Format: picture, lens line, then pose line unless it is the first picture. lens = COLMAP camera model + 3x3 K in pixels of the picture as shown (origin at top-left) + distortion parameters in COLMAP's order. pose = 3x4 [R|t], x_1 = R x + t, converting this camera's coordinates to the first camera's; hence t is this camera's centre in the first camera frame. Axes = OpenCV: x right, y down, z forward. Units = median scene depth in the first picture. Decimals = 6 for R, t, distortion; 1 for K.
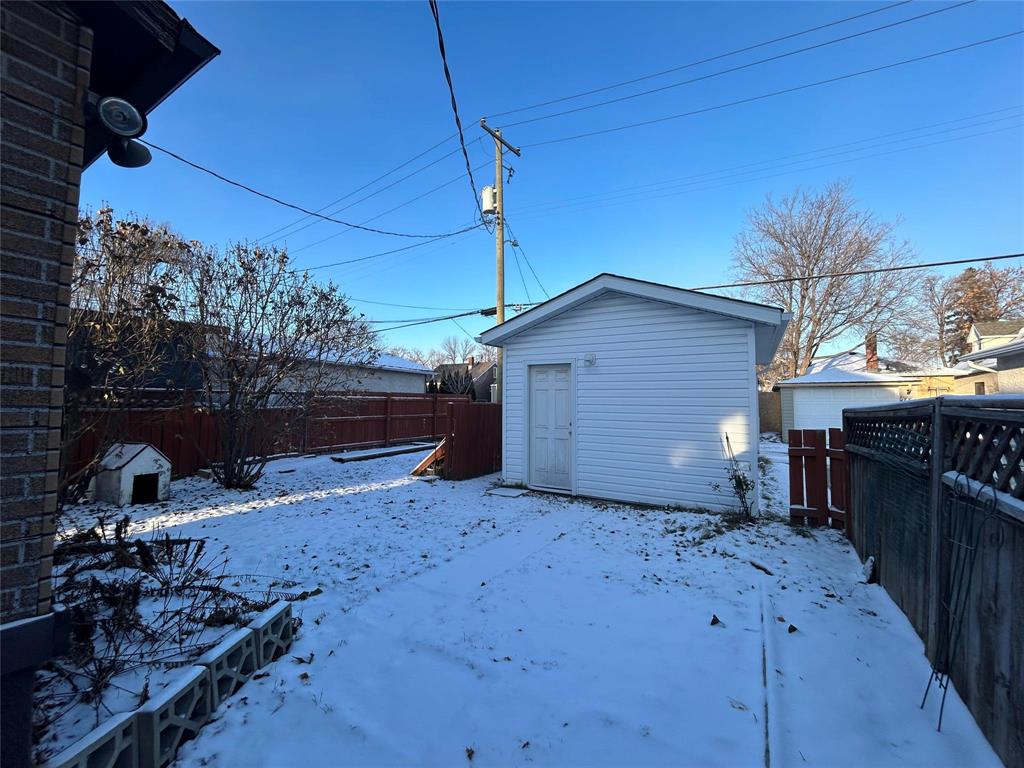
lens RADIAL K [[413.0, 0, 511.8], [0, 413.0, 388.5], [0, 0, 1]] dist [0.001222, 0.000334]
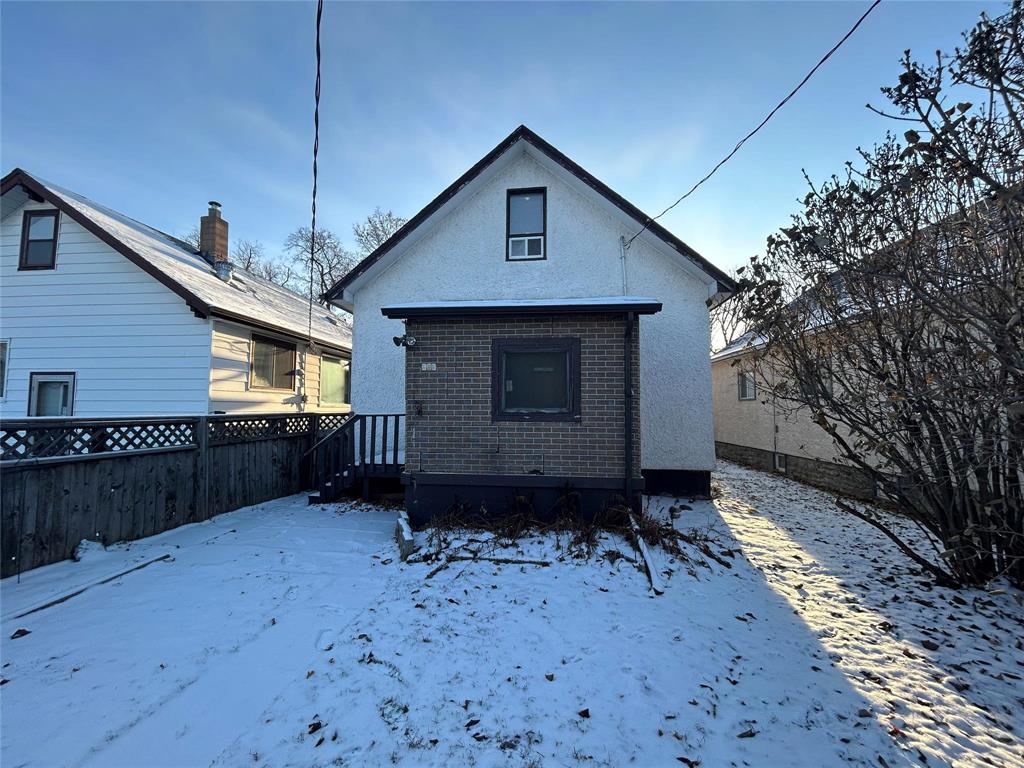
lens RADIAL K [[413.0, 0, 514.8], [0, 413.0, 385.2], [0, 0, 1]] dist [0.001222, 0.000334]
pose [[-0.905257, -0.038193, -0.423144, -0.072583], [0.003027, 0.995346, -0.096316, 0.017977], [0.424854, -0.088472, -0.900928, 1.036086]]
